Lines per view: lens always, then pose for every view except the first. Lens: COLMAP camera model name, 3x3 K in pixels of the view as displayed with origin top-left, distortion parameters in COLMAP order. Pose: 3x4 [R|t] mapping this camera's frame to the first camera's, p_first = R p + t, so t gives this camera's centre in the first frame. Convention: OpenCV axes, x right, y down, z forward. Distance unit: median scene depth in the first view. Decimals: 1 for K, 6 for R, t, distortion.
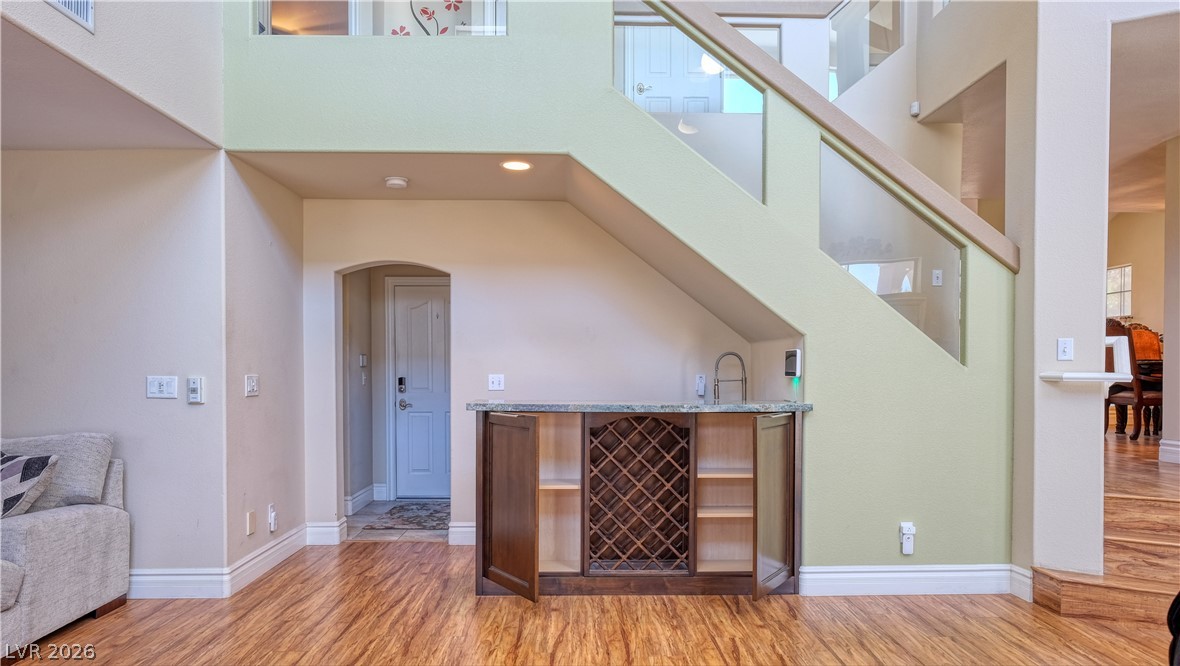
lens RADIAL K [[749.6, 0, 594.0], [0, 749.6, 379.9], [0, 0, 1]] dist [-0.006167, 0.001960]
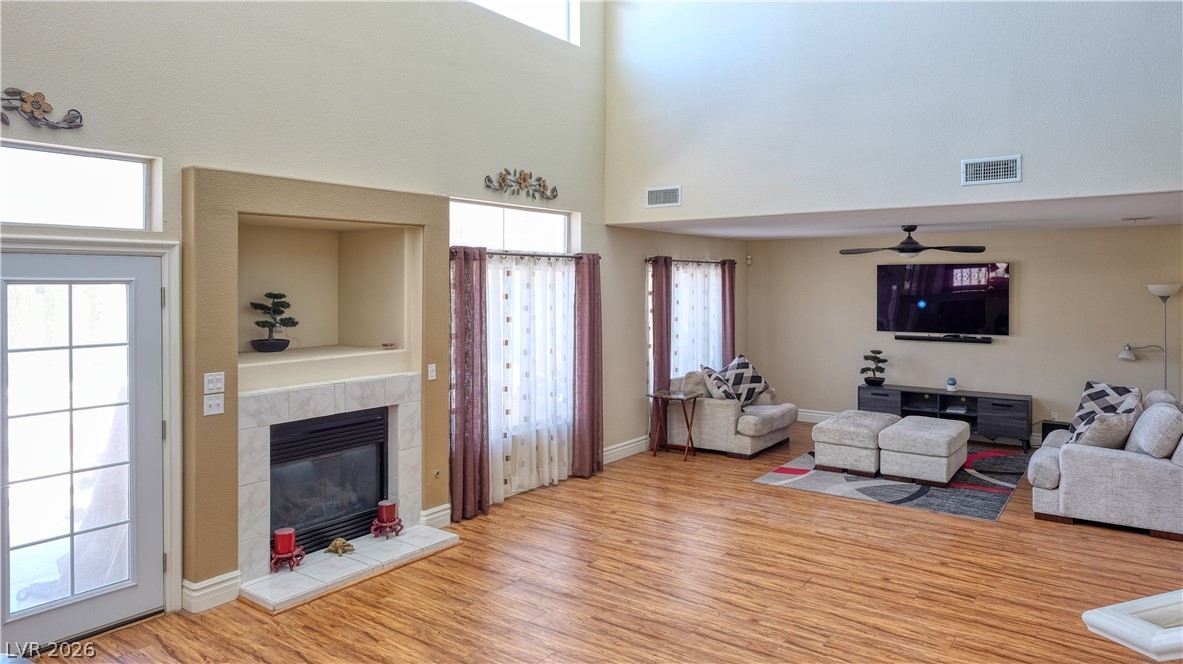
lens RADIAL K [[751.3, 0, 582.2], [0, 751.3, 289.2], [0, 0, 1]] dist [-0.001180, -0.000989]
pose [[-0.616249, 0.004851, -0.787537, 1.046011], [-0.012824, 0.999787, 0.016193, -0.153900], [0.787447, 0.020079, -0.616055, 0.919087]]
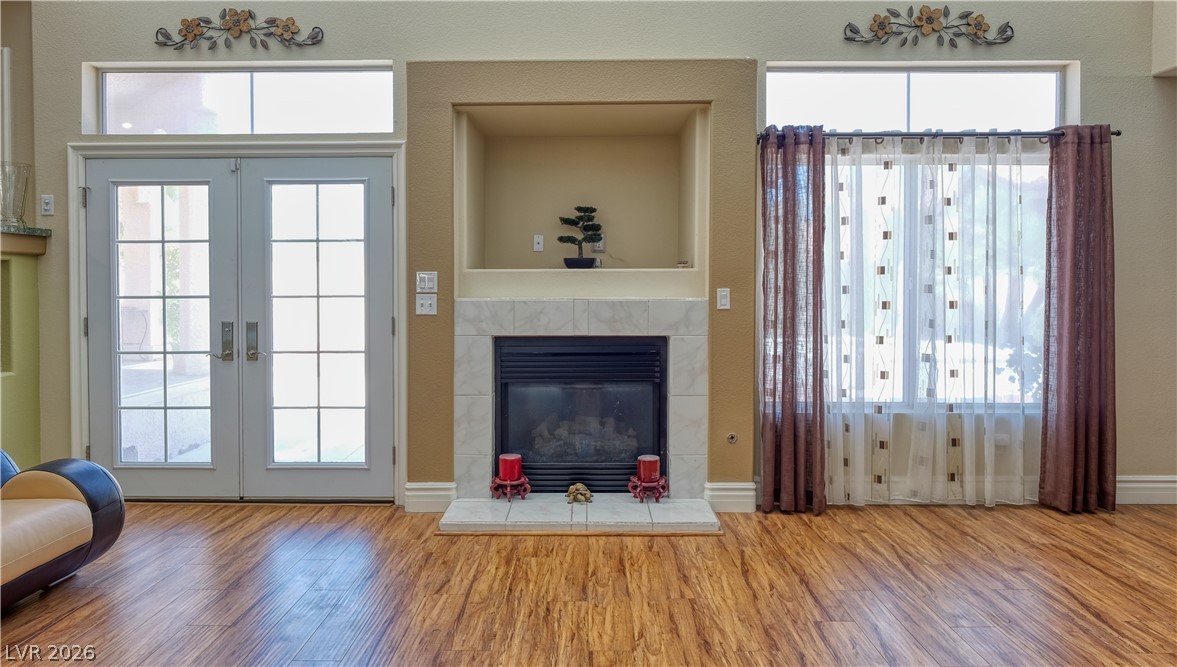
lens RADIAL K [[747.7, 0, 585.7], [0, 747.7, 292.0], [0, 0, 1]] dist [-0.006167, 0.001960]
pose [[-0.999529, -0.000980, 0.030660, 0.294276], [-0.000130, 0.999616, 0.027701, -0.014945], [-0.030676, 0.027684, -0.999146, 0.876591]]
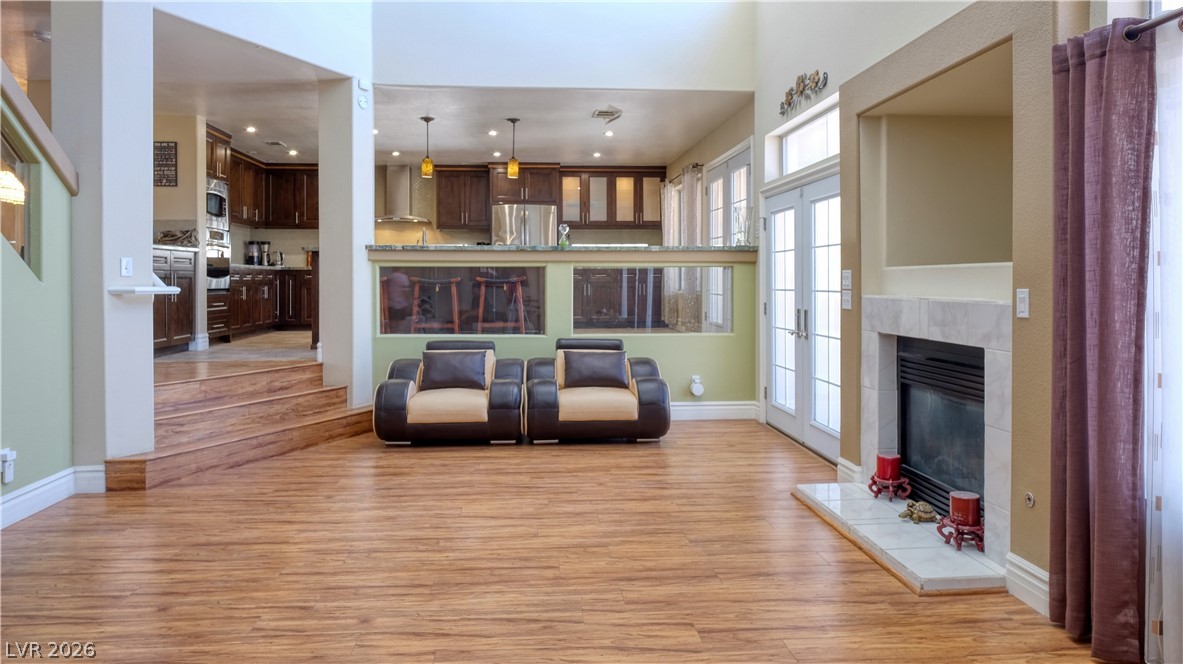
lens RADIAL K [[751.3, 0, 582.4], [0, 751.3, 283.8], [0, 0, 1]] dist [-0.001180, -0.000989]
pose [[-0.058924, -0.006249, 0.998243, -0.560891], [0.018538, 0.999801, 0.007353, -0.009592], [-0.998090, 0.018939, -0.058796, 0.334015]]
